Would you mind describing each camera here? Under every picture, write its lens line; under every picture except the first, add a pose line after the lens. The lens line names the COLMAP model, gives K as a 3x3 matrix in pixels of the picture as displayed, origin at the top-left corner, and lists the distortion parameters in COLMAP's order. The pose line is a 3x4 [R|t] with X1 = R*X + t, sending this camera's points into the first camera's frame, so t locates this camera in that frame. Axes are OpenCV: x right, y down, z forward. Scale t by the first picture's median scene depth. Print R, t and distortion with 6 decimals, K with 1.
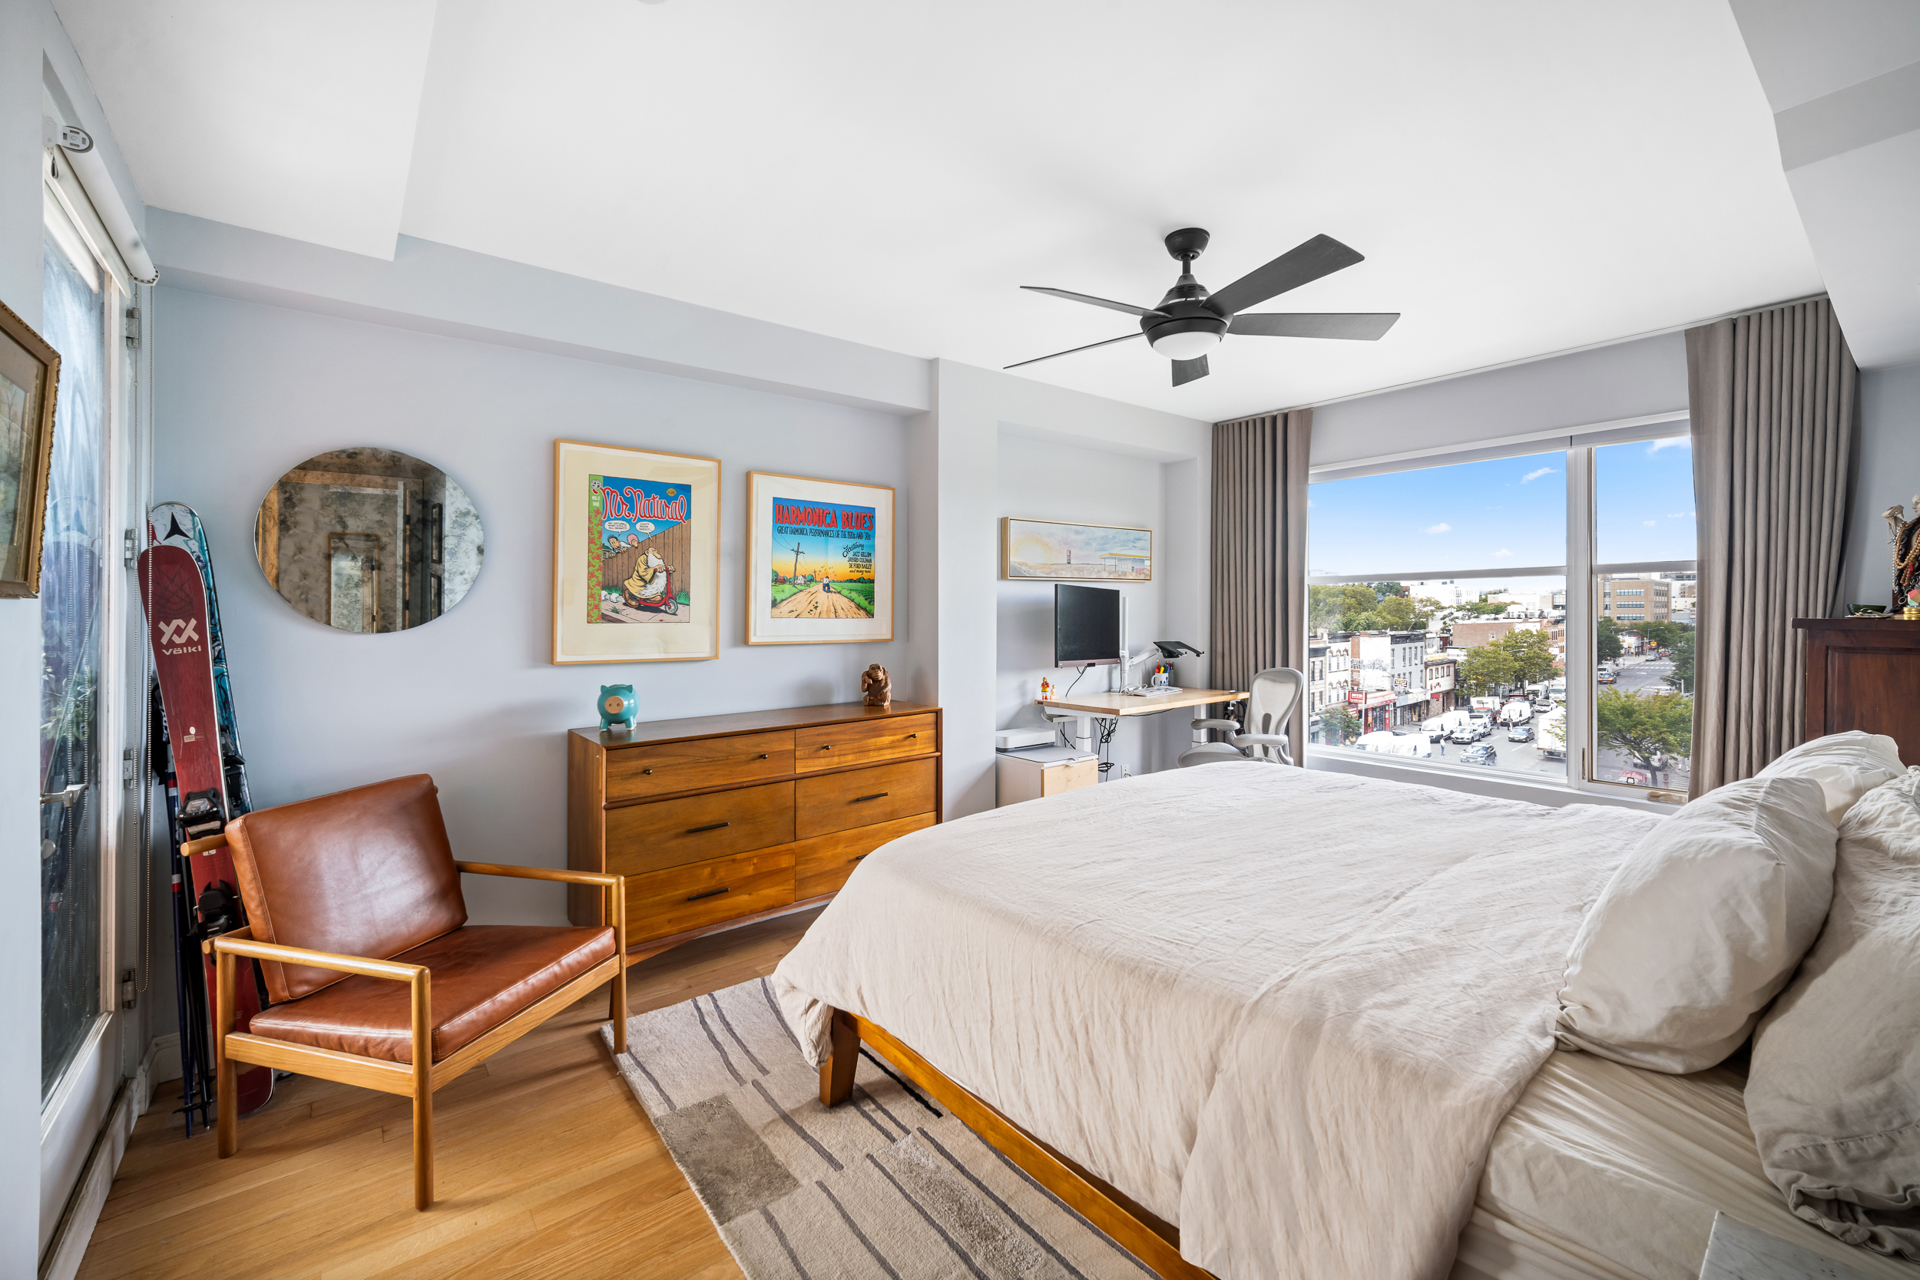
lens RADIAL K [[785.1, 0, 960.8], [0, 785.1, 626.8], [0, 0, 1]] dist [0.000092, 0.000069]
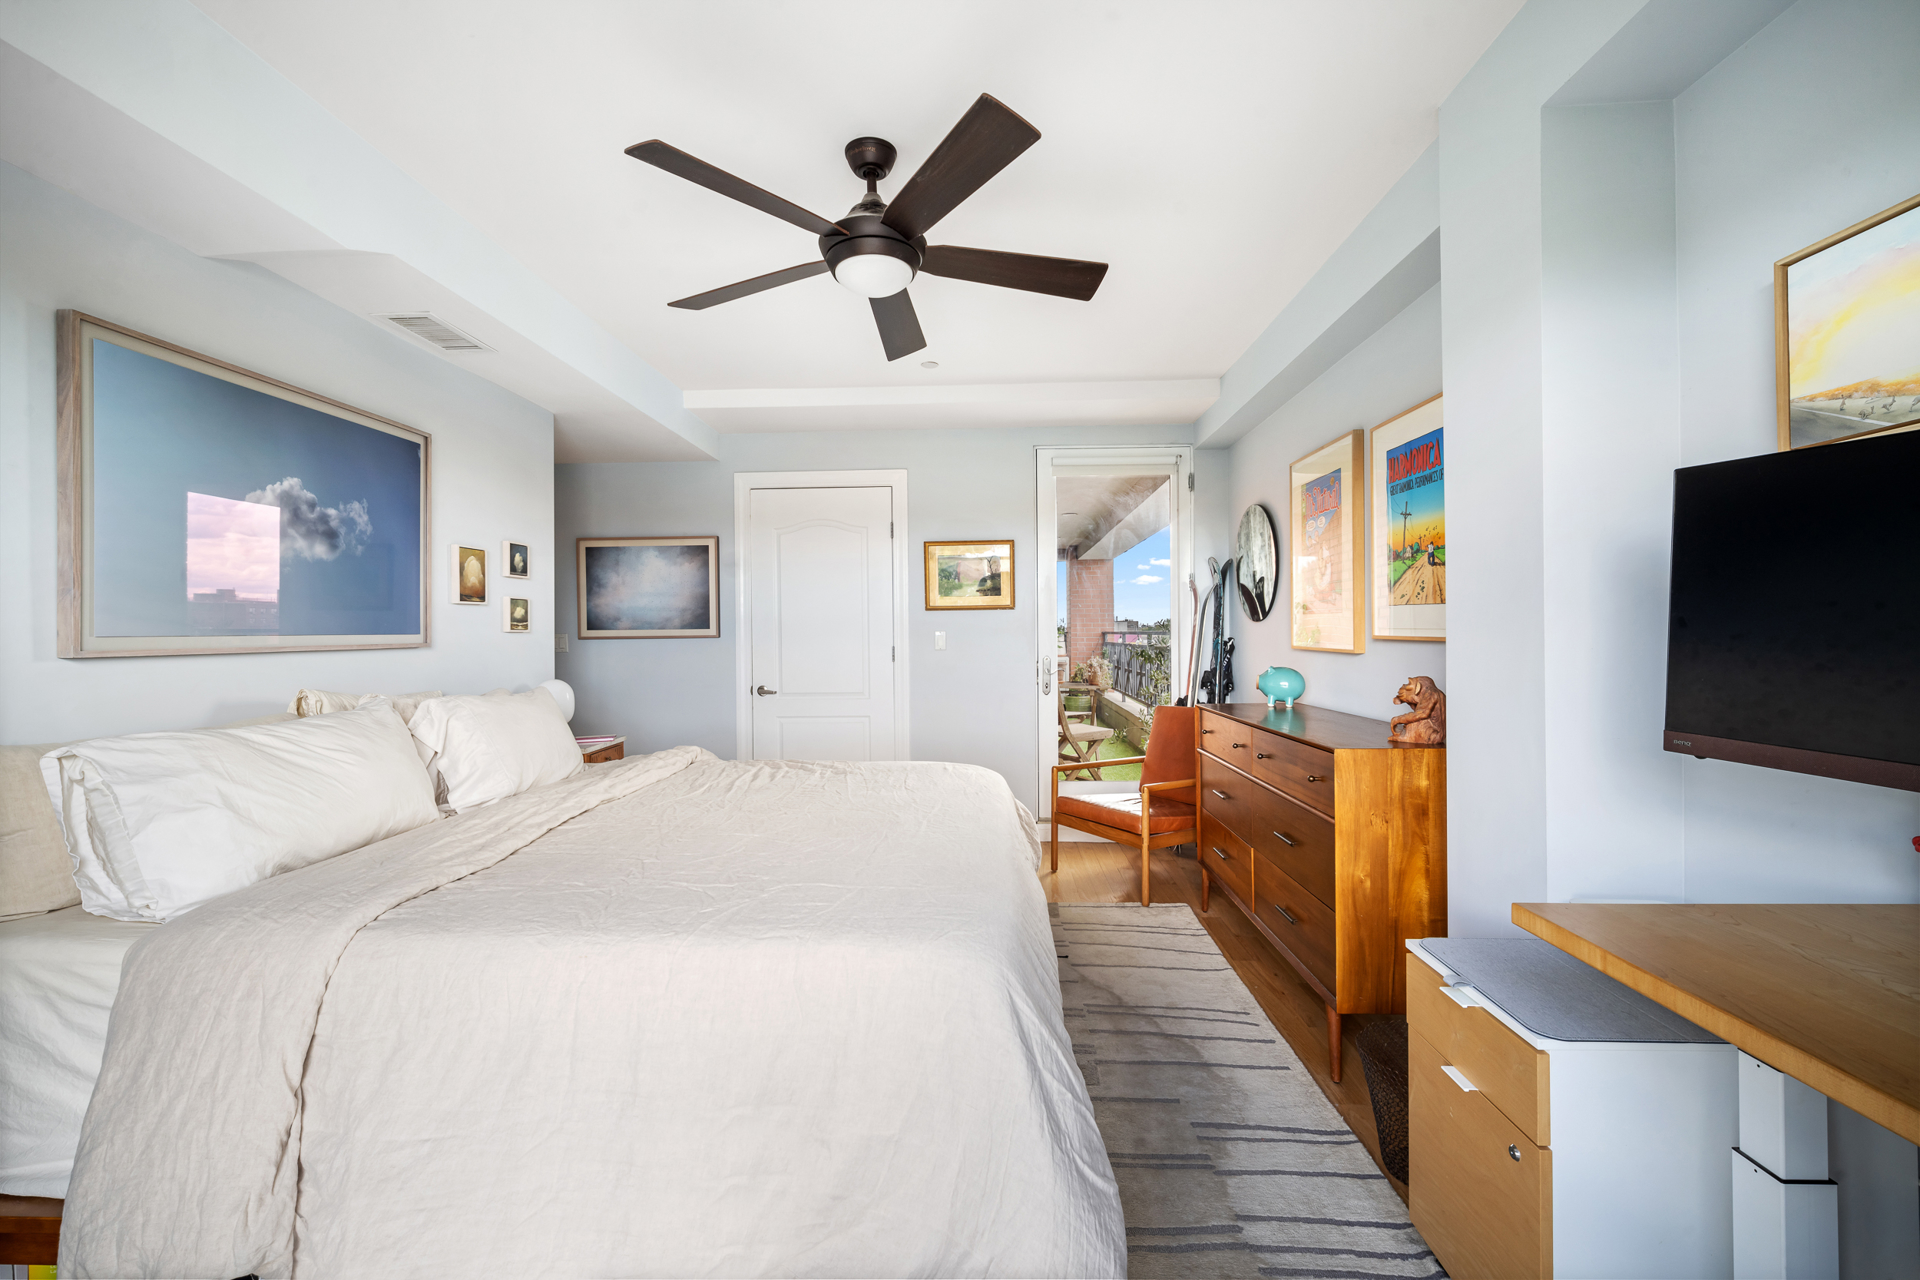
lens RADIAL K [[785.1, 0, 960.8], [0, 785.1, 626.8], [0, 0, 1]] dist [0.000092, 0.000069]
pose [[-0.642380, 0.003763, -0.766377, 0.801041], [0.005882, 0.999983, -0.000020, 0.010007], [0.766363, -0.004520, -0.642392, 1.463444]]
